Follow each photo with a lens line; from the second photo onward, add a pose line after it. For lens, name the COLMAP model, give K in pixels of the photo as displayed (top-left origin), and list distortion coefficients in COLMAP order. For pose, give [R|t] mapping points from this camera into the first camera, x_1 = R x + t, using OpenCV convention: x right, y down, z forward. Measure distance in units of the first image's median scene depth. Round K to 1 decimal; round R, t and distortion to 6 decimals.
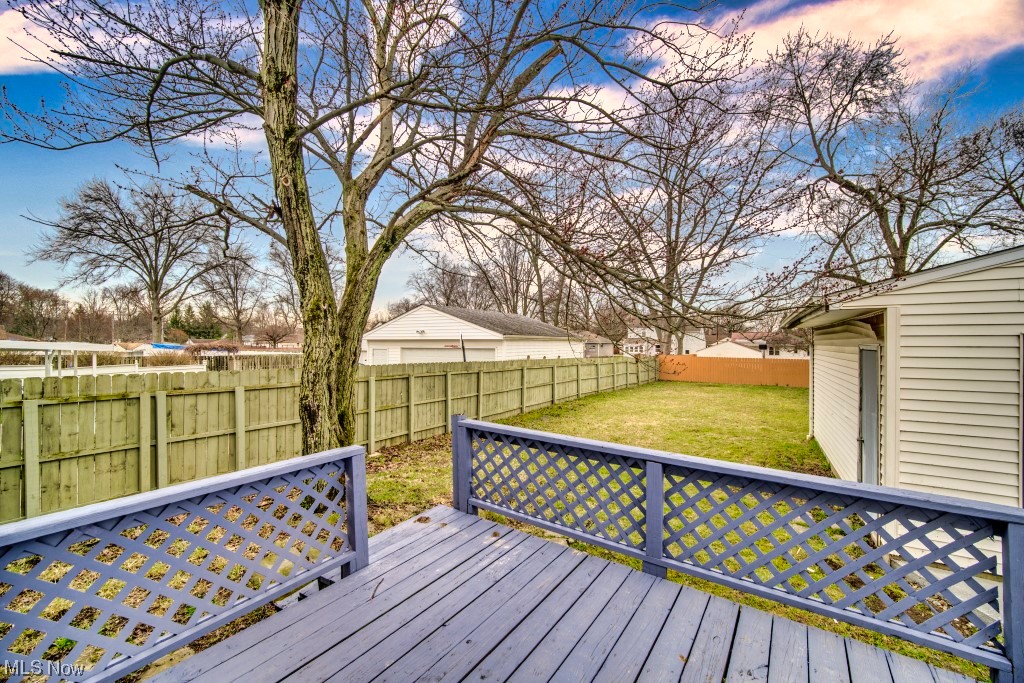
lens RADIAL K [[405.4, 0, 513.3], [0, 405.4, 340.1], [0, 0, 1]] dist [-0.000769, -0.000659]
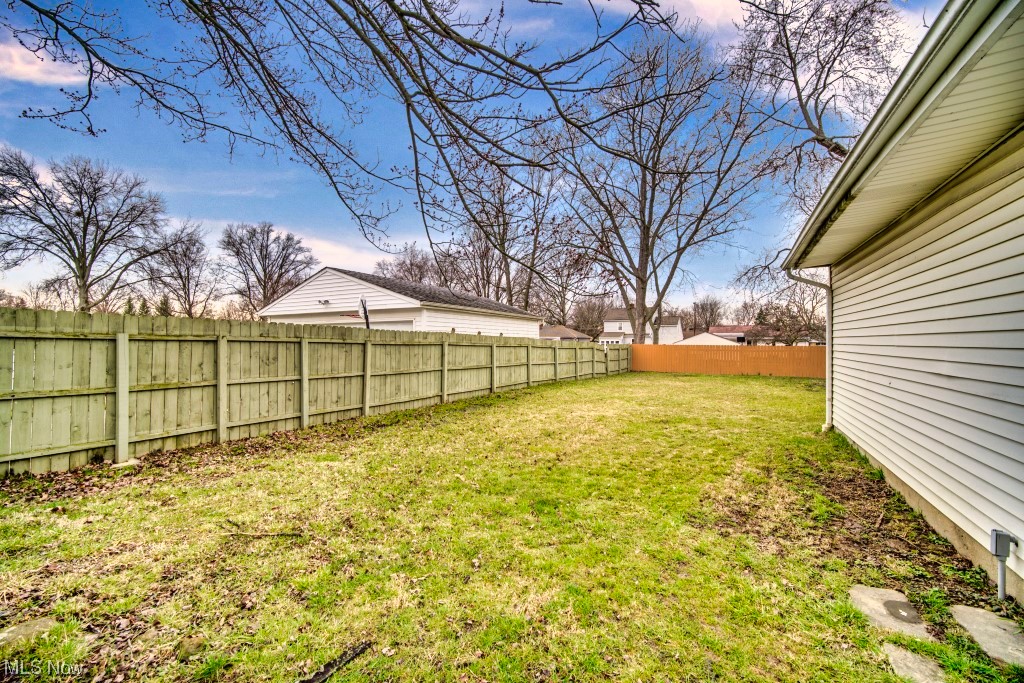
lens RADIAL K [[405.4, 0, 510.8], [0, 405.4, 340.2], [0, 0, 1]] dist [-0.000769, -0.000659]
pose [[0.999177, -0.002171, 0.040511, 0.071542], [0.002073, 0.999995, 0.002473, 0.036717], [-0.040517, -0.002387, 0.999176, 0.139512]]
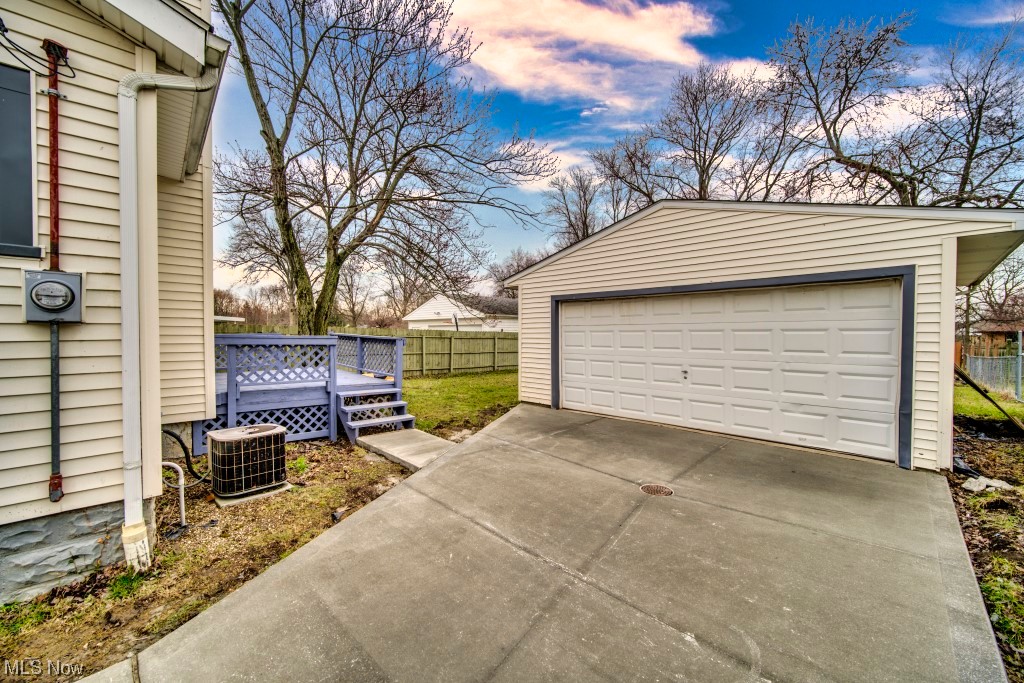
lens RADIAL K [[405.4, 0, 514.4], [0, 405.4, 338.6], [0, 0, 1]] dist [-0.000769, -0.000659]
pose [[0.971544, 0.004259, -0.236820, 0.245203], [0.000348, 0.999812, 0.019408, 0.027422], [0.236858, -0.018938, 0.971360, -0.188931]]
